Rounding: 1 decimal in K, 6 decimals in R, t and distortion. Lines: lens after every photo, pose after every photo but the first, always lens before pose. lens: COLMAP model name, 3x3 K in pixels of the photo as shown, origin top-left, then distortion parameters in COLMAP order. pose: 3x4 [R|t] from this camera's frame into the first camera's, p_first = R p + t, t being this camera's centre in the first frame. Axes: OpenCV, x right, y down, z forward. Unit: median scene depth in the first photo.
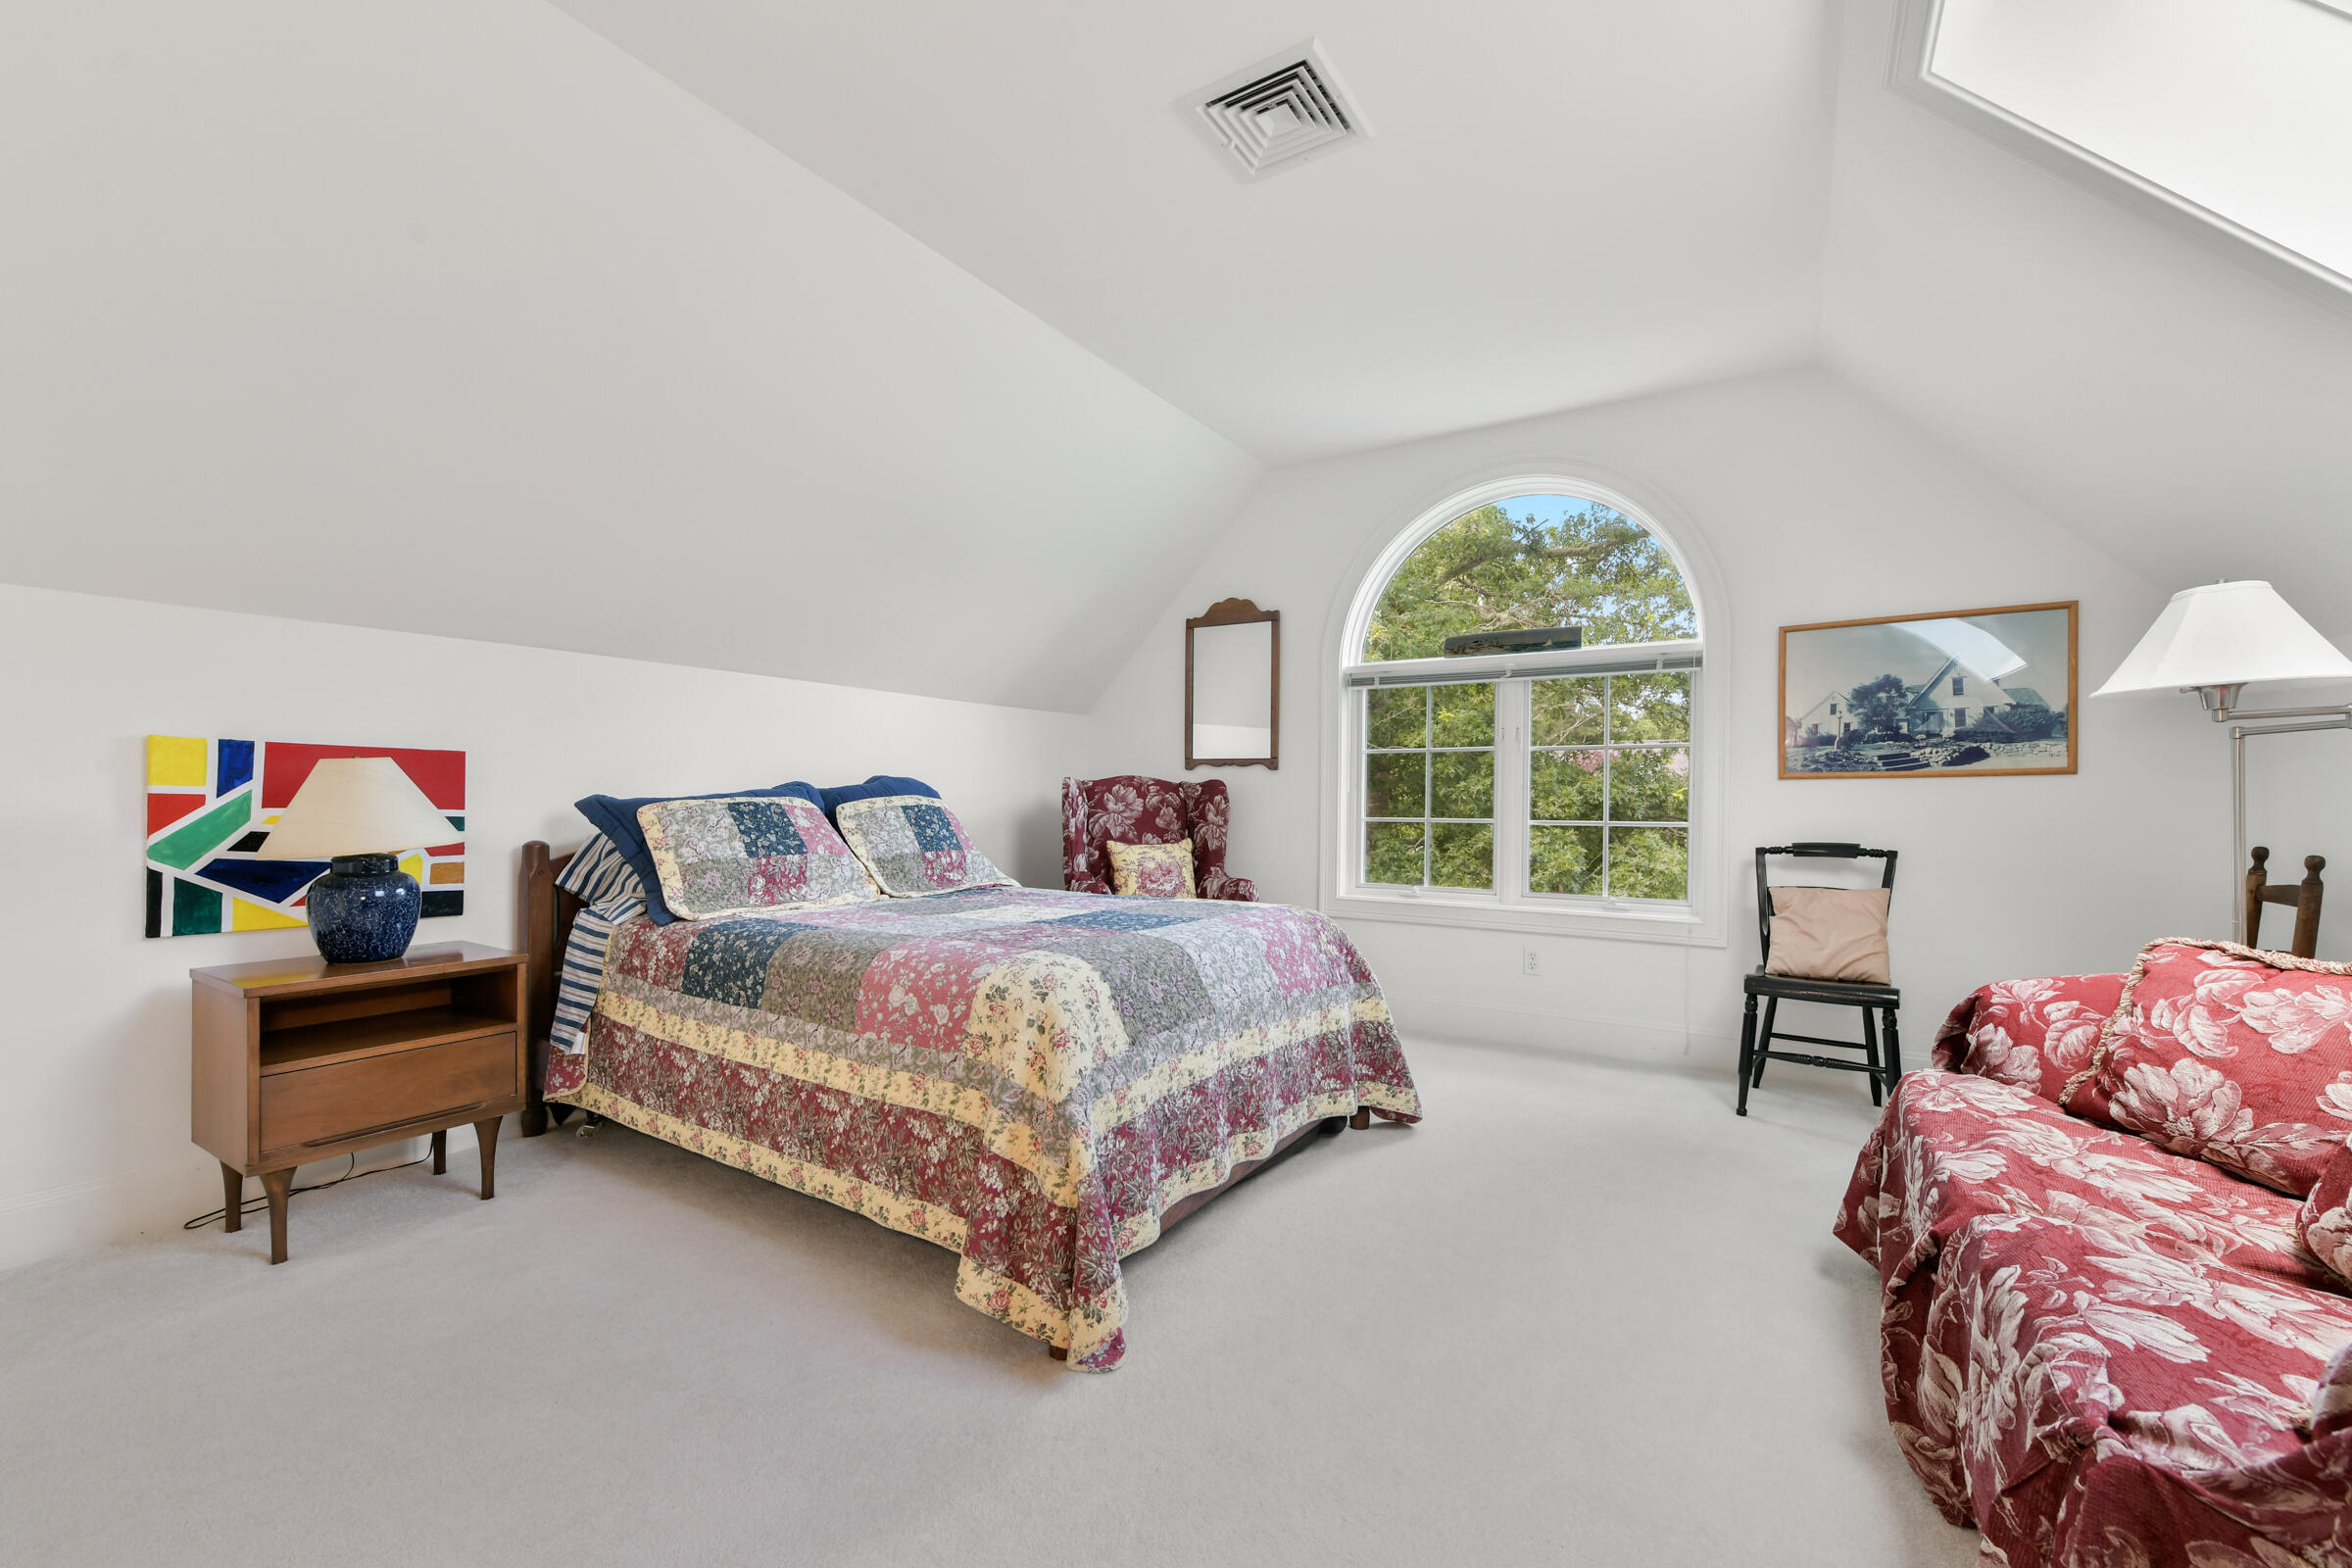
lens RADIAL K [[959.1, 0, 1172.3], [0, 959.1, 806.1], [0, 0, 1]] dist [-0.002839, 0.000060]
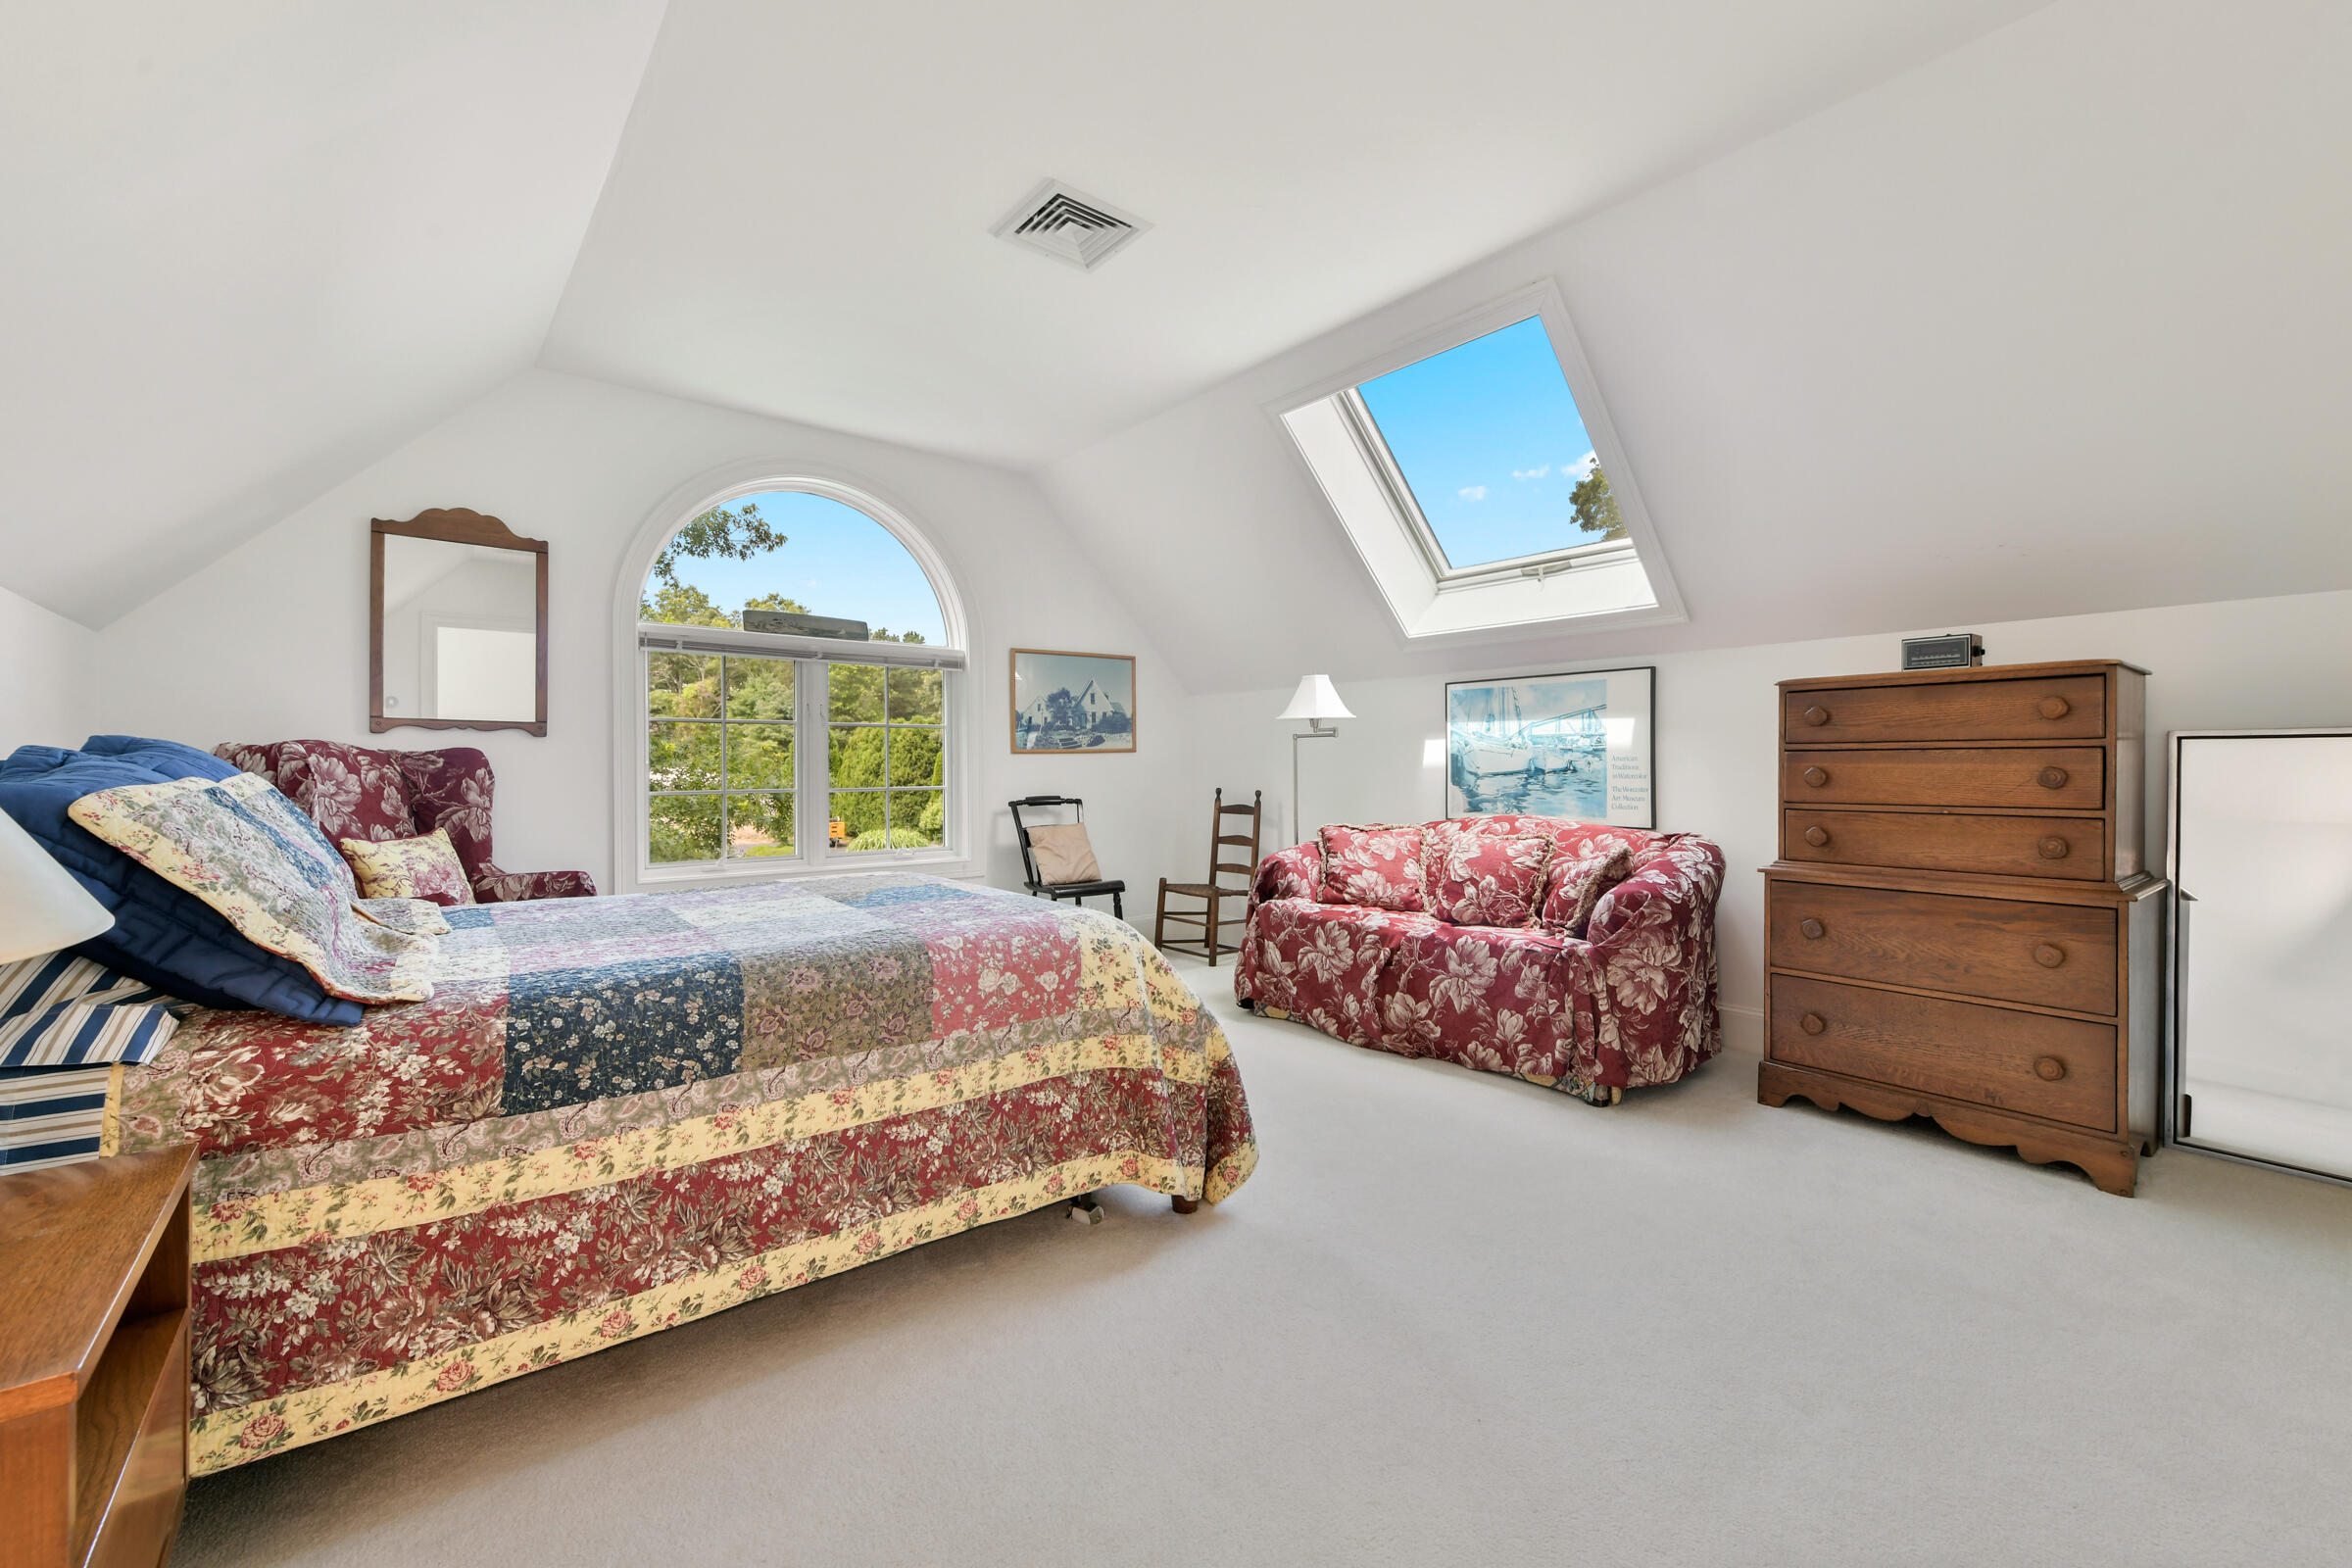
lens RADIAL K [[959.1, 0, 1172.3], [0, 959.1, 806.1], [0, 0, 1]] dist [-0.002839, 0.000060]
pose [[0.314485, -0.044520, 0.948218, -0.927386], [0.017266, 0.999003, 0.041177, -0.006538], [-0.949105, 0.003422, 0.314940, 0.444770]]
